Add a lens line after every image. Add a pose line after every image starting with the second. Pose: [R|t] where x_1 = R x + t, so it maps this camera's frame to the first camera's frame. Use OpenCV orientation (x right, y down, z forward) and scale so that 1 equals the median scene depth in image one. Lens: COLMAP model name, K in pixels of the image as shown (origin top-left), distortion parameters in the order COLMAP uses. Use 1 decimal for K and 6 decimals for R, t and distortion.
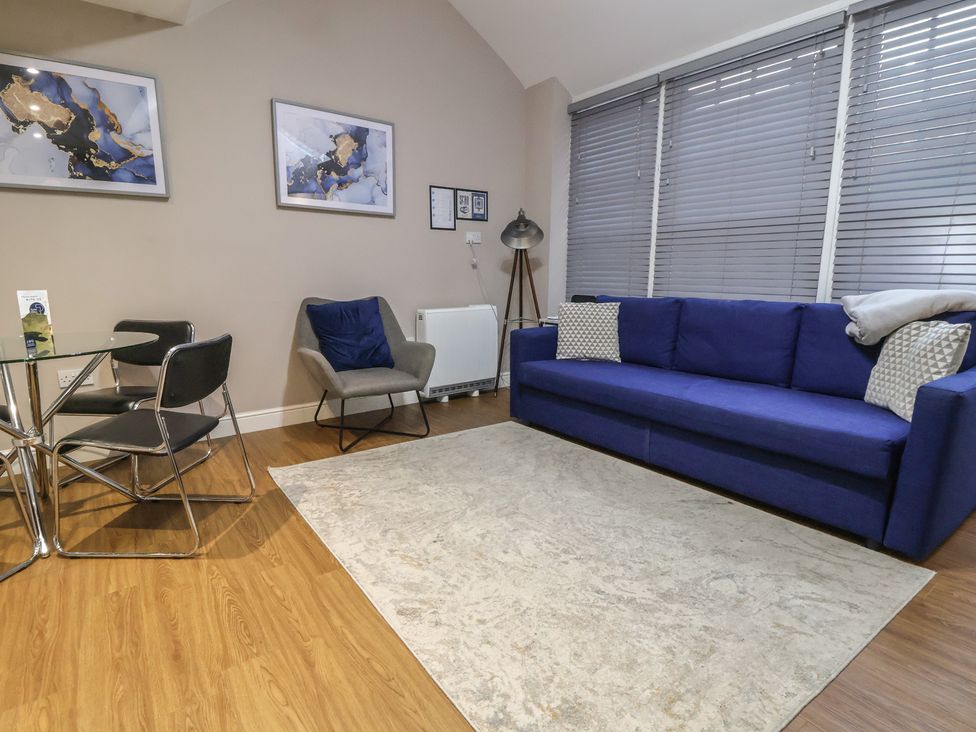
lens RADIAL K [[511.4, 0, 481.8], [0, 511.4, 371.0], [0, 0, 1]] dist [-0.003631, -0.011411]
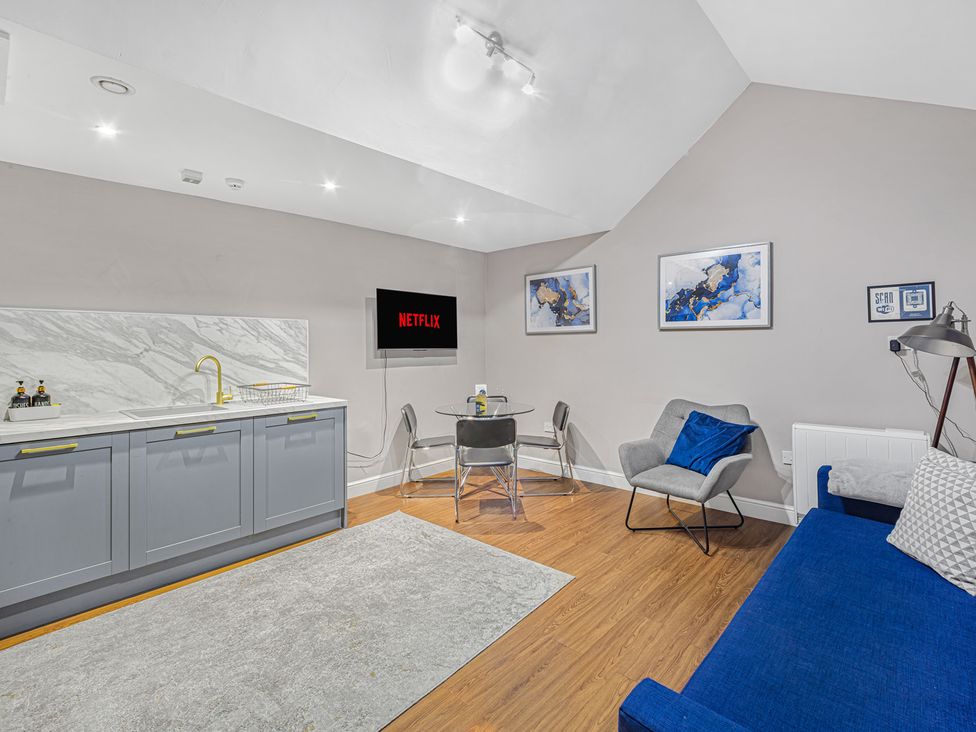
lens RADIAL K [[452.2, 0, 495.8], [0, 452.2, 340.8], [0, 0, 1]] dist [0.000137, -0.003153]
pose [[0.195097, -0.014638, -0.980675, 0.808524], [-0.174868, 0.983348, -0.049467, -0.183598], [0.965069, 0.181140, 0.189288, 0.418042]]
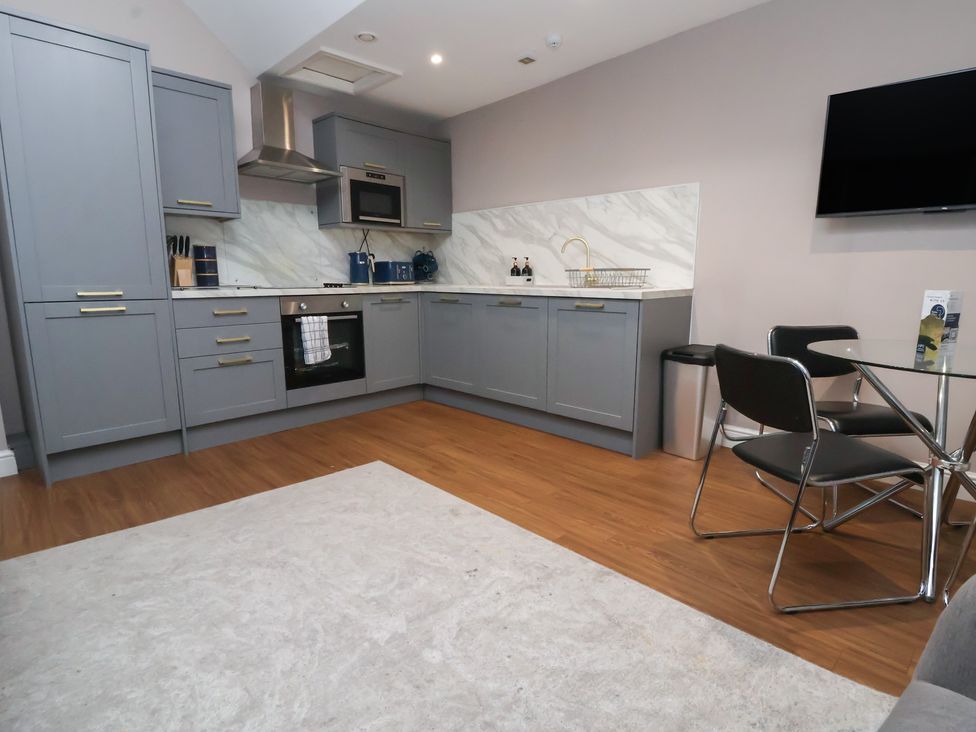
lens RADIAL K [[521.1, 0, 477.0], [0, 521.1, 371.9], [0, 0, 1]] dist [-0.001393, -0.007442]
pose [[-0.992300, 0.027914, -0.120670, 0.006445], [-0.018158, 0.930960, 0.364669, -0.231706], [0.122518, 0.364052, -0.923285, 1.214417]]
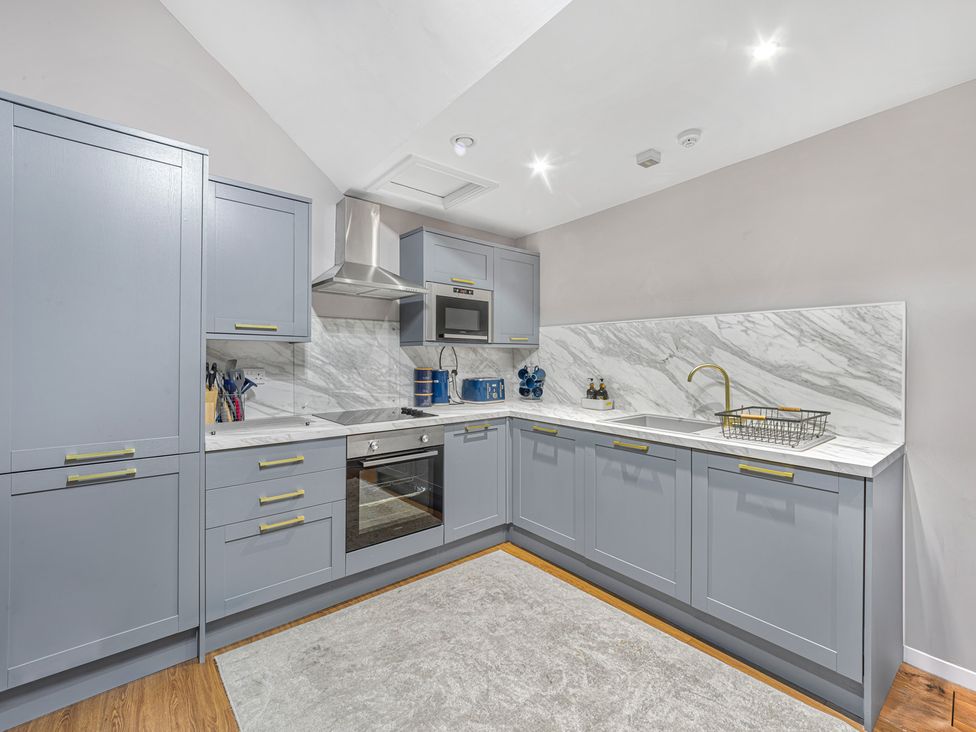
lens RADIAL K [[428.8, 0, 488.1], [0, 428.8, 360.2], [0, 0, 1]] dist [-0.002736, -0.002140]
pose [[-0.999523, -0.001815, -0.030846, 0.065053], [-0.007839, 0.980508, 0.196325, -0.248030], [0.029888, 0.196473, -0.980054, 0.767656]]
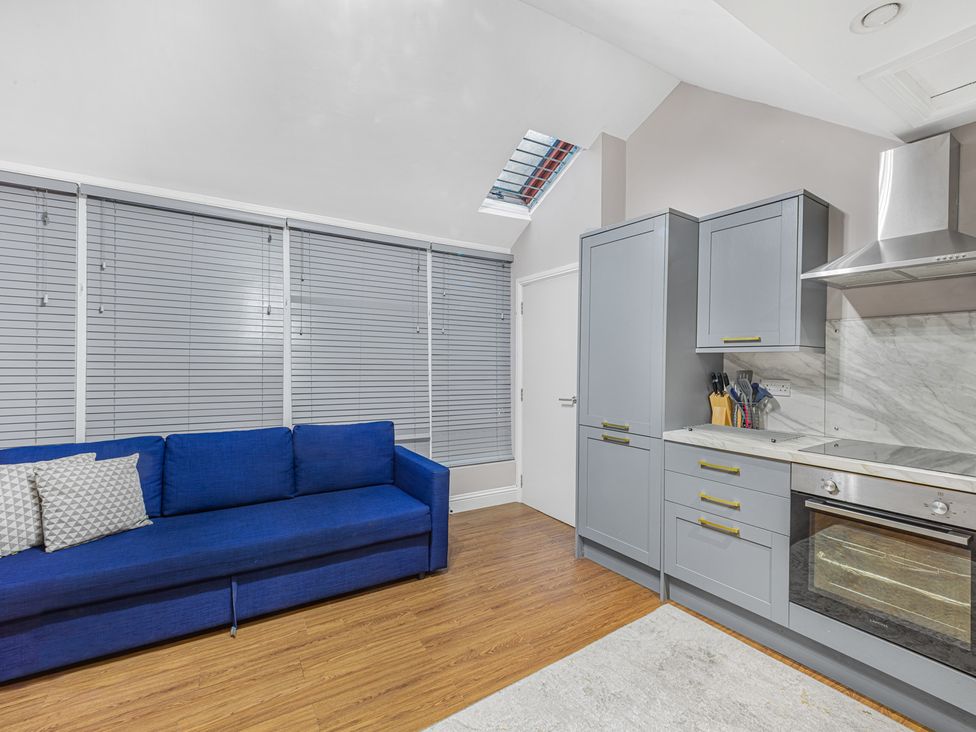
lens RADIAL K [[428.8, 0, 488.5], [0, 428.8, 363.9], [0, 0, 1]] dist [-0.002736, -0.002140]
pose [[0.081567, 0.004471, 0.996658, -0.399128], [0.178203, 0.983810, -0.018998, -0.175143], [-0.980607, 0.179157, 0.079449, 0.395550]]
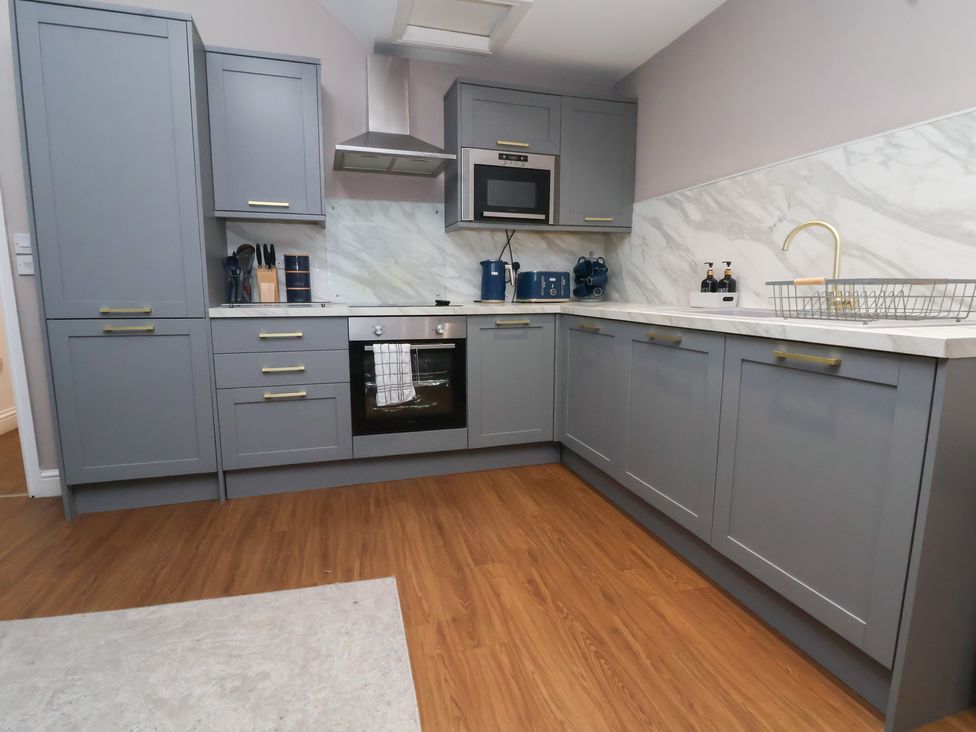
lens RADIAL K [[511.4, 0, 475.1], [0, 511.4, 369.7], [0, 0, 1]] dist [-0.003631, -0.011411]
pose [[-0.927706, -0.056030, 0.369084, -0.243022], [0.073348, 0.942044, 0.327372, -0.144491], [-0.366036, 0.330776, -0.869830, 0.744891]]
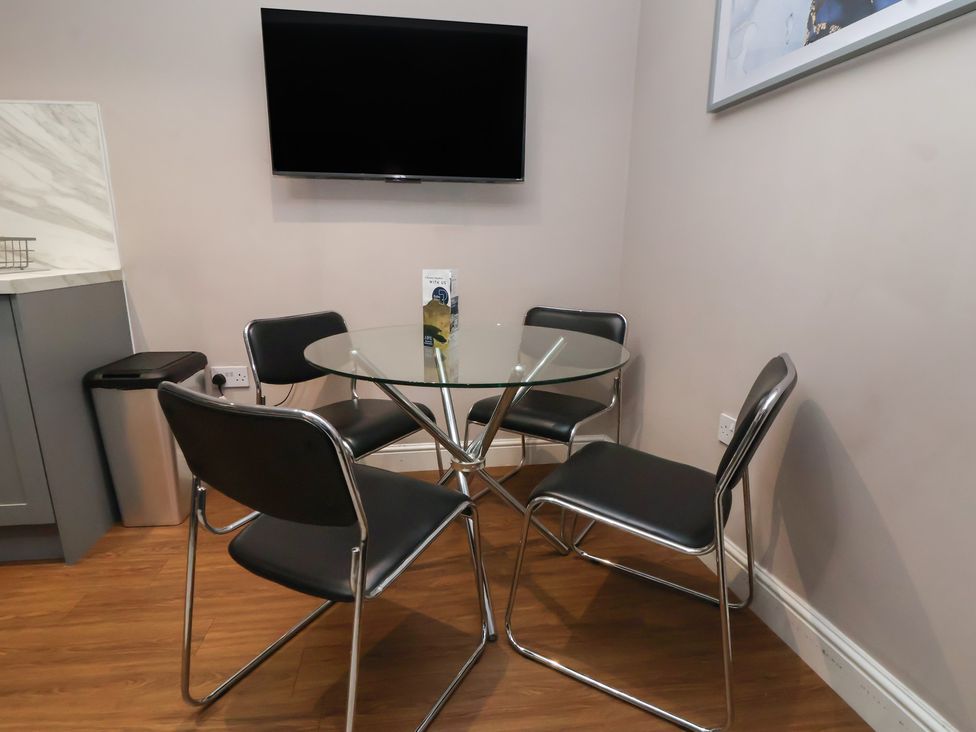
lens RADIAL K [[511.4, 0, 482.9], [0, 511.4, 371.4], [0, 0, 1]] dist [-0.003631, -0.011411]
pose [[-0.471701, 0.202676, -0.858149, -0.189966], [-0.173017, 0.933031, 0.315464, -0.179629], [0.864617, 0.297279, -0.405046, 0.948757]]
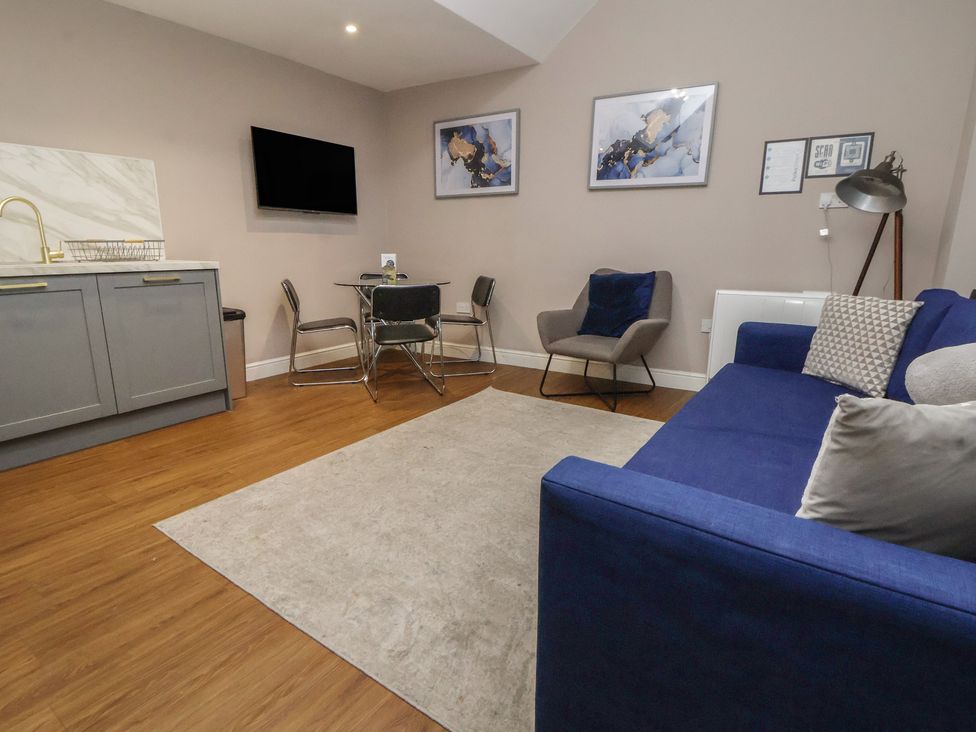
lens RADIAL K [[511.4, 0, 478.6], [0, 511.4, 365.9], [0, 0, 1]] dist [-0.003631, -0.011411]
pose [[0.342889, 0.217833, -0.913770, 0.803587], [-0.181792, 0.969740, 0.162959, -0.084130], [0.921617, 0.110239, 0.372114, 0.426579]]
